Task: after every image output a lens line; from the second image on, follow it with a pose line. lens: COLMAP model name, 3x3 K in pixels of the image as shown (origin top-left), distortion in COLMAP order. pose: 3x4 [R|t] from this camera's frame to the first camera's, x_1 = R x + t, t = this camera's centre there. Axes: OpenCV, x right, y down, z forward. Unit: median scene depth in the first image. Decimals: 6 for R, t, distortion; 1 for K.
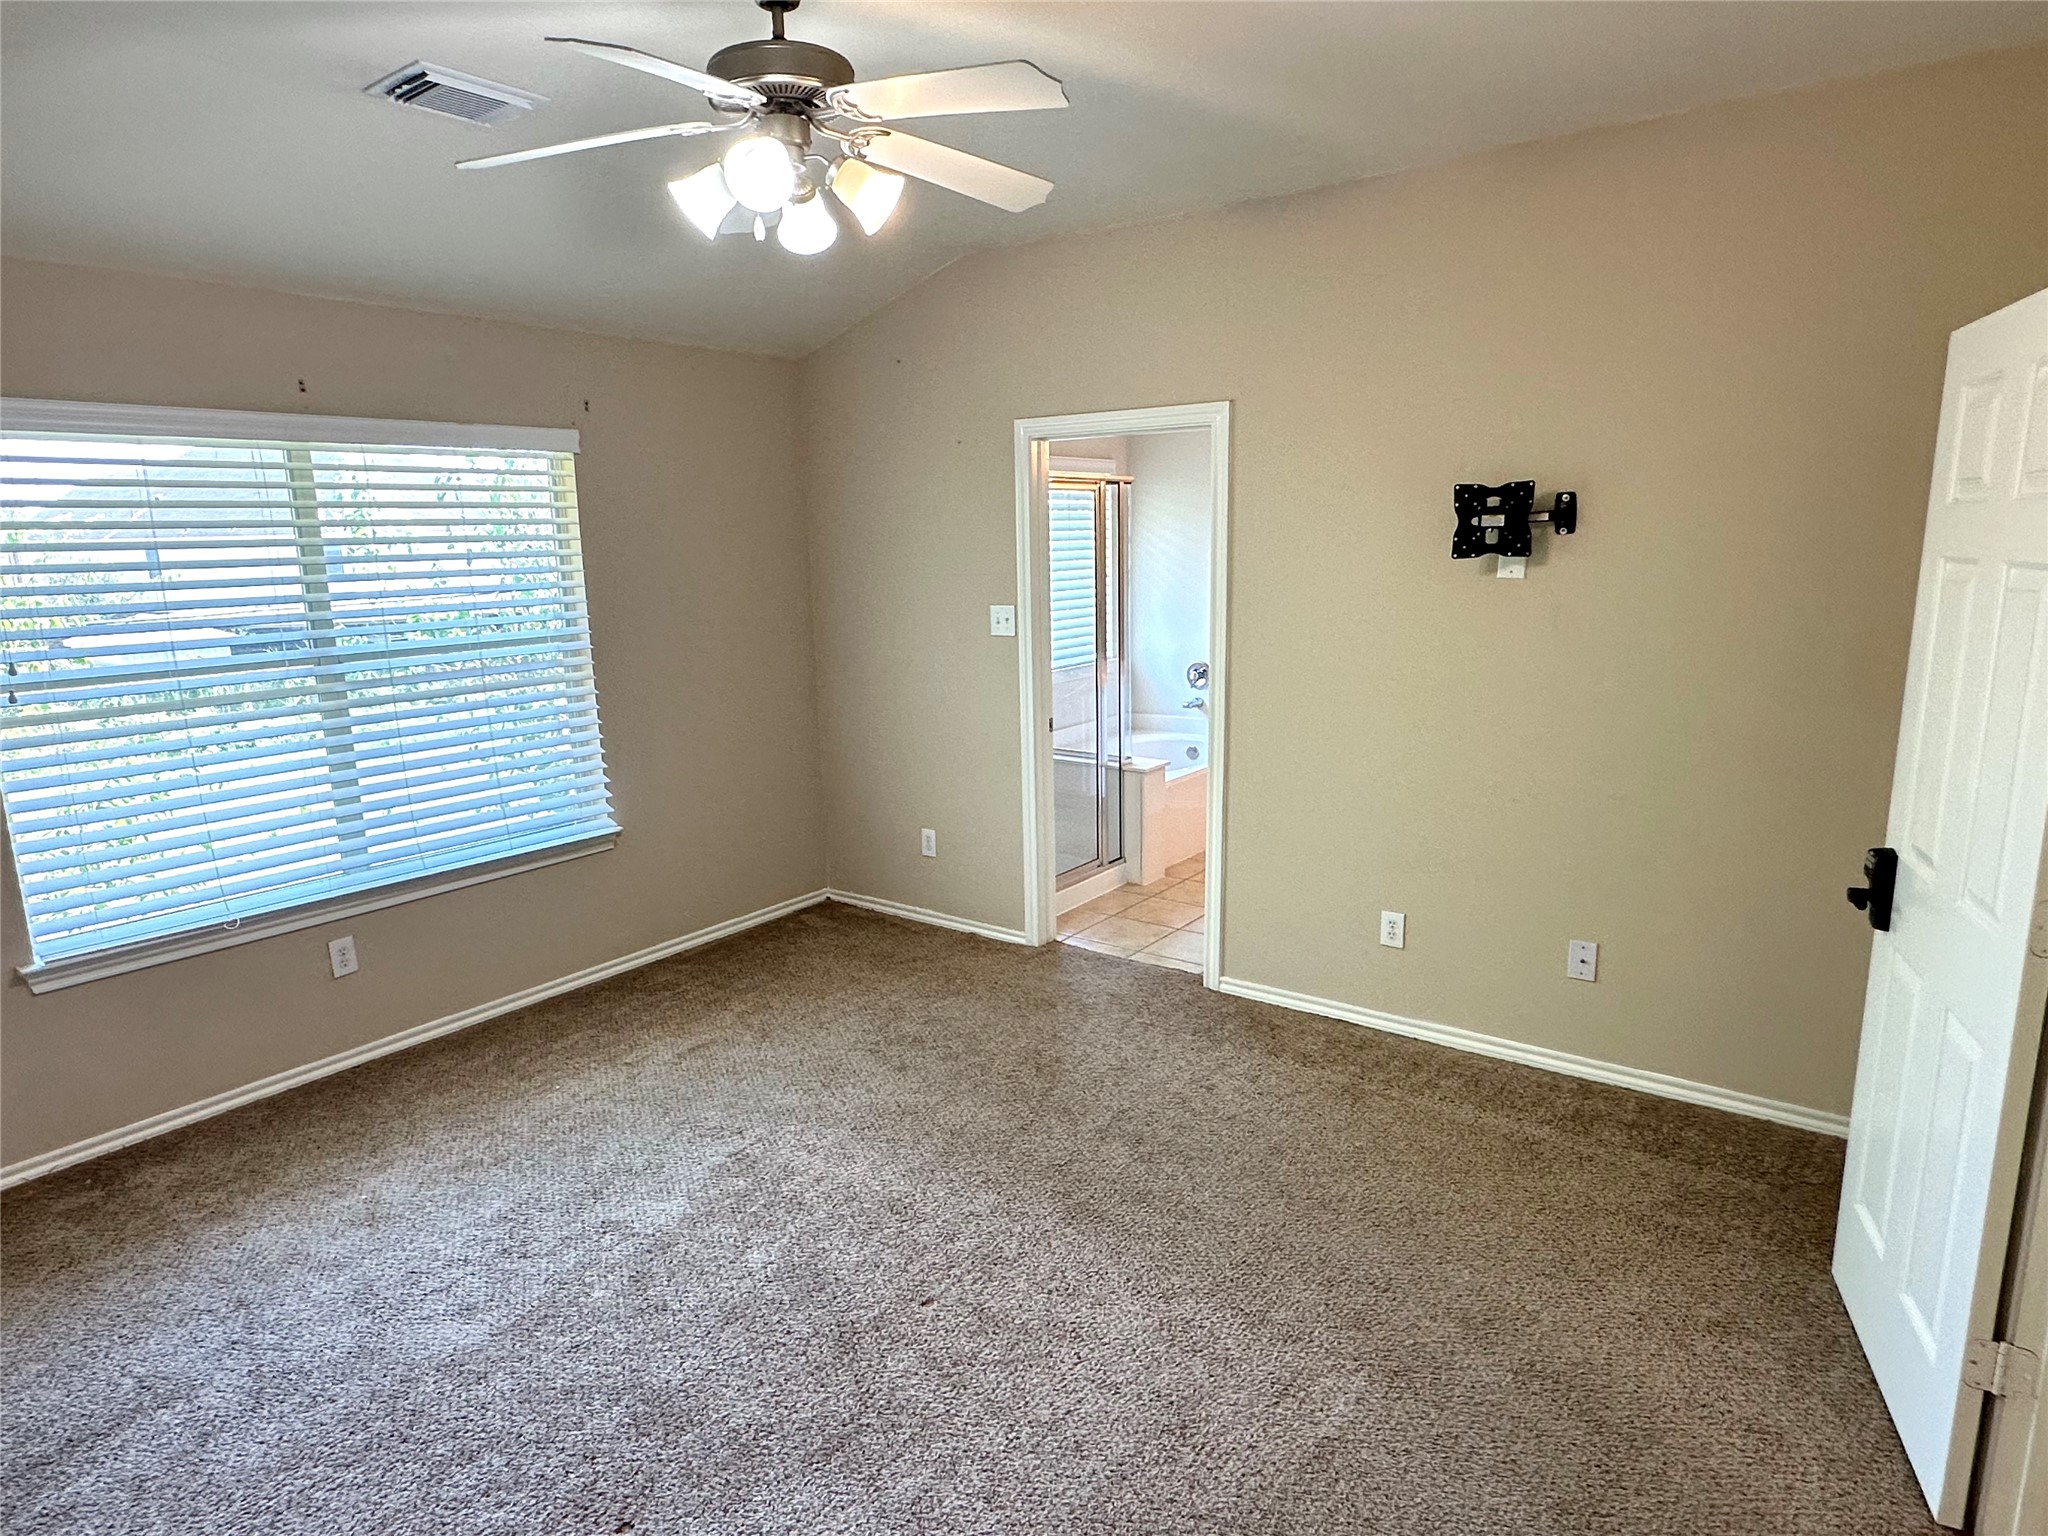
lens RADIAL K [[1203.0, 0, 1024.0], [0, 1203.0, 768.0], [0, 0, 1]] dist [0.001762, 0.001214]
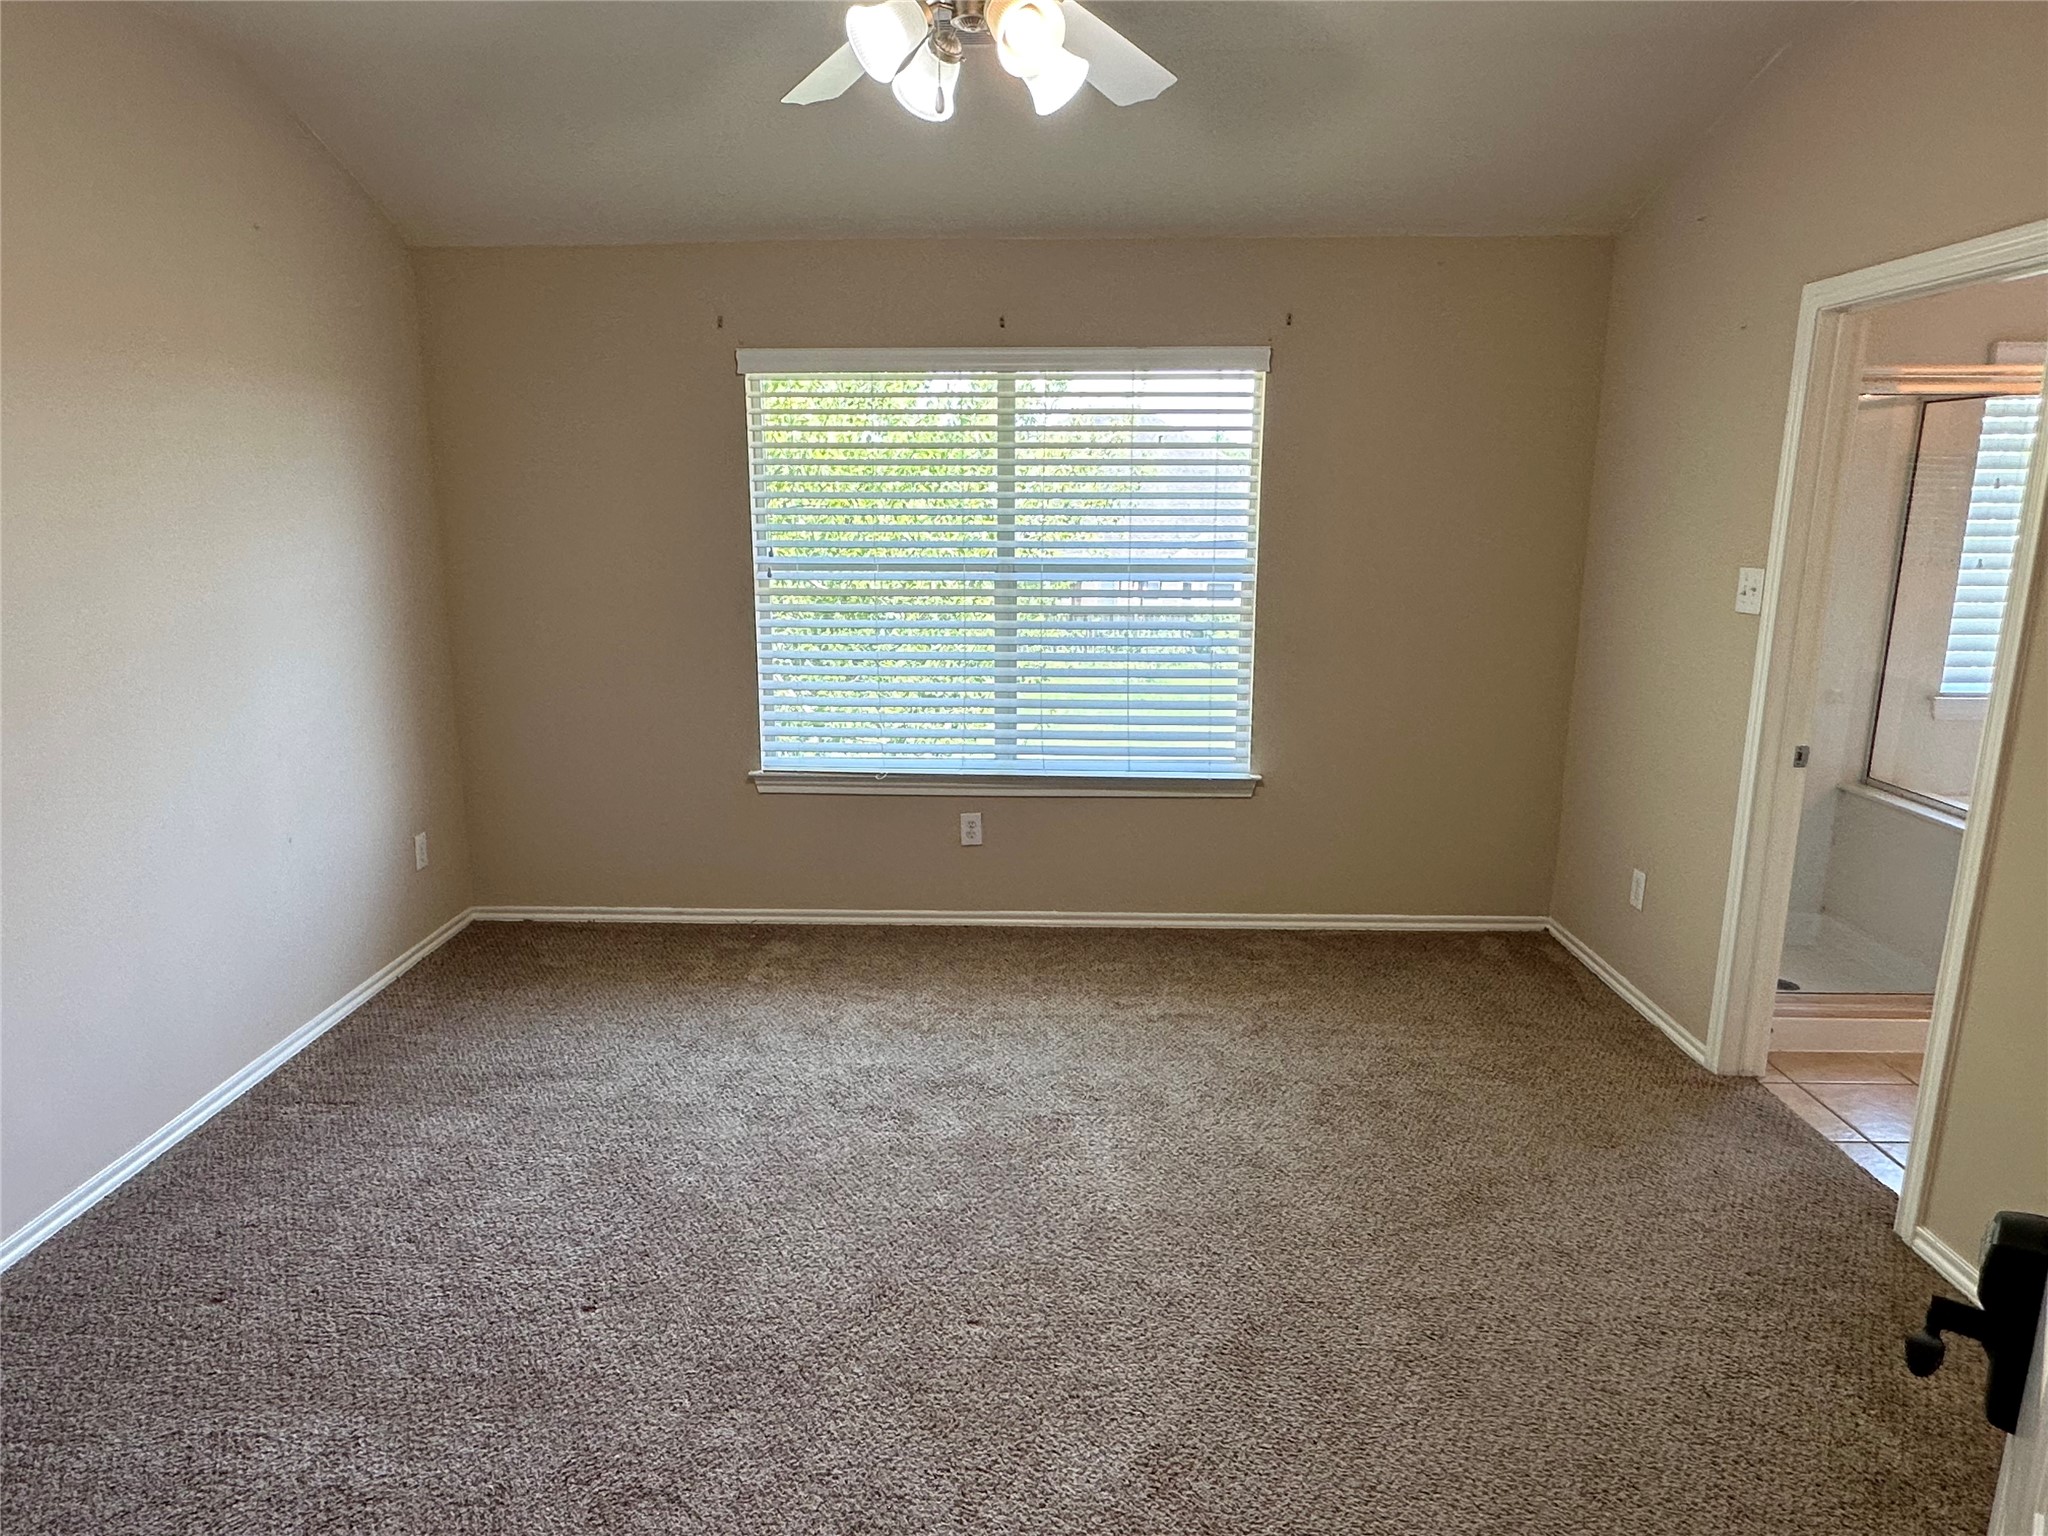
lens RADIAL K [[1301.4, 0, 1024.0], [0, 1301.4, 768.0], [0, 0, 1]] dist [-0.000544, 0.002160]
pose [[0.573475, 0.189165, -0.797084, 0.429006], [-0.172466, 0.979048, 0.108265, -0.040994], [0.800863, 0.075383, 0.594084, 0.303244]]
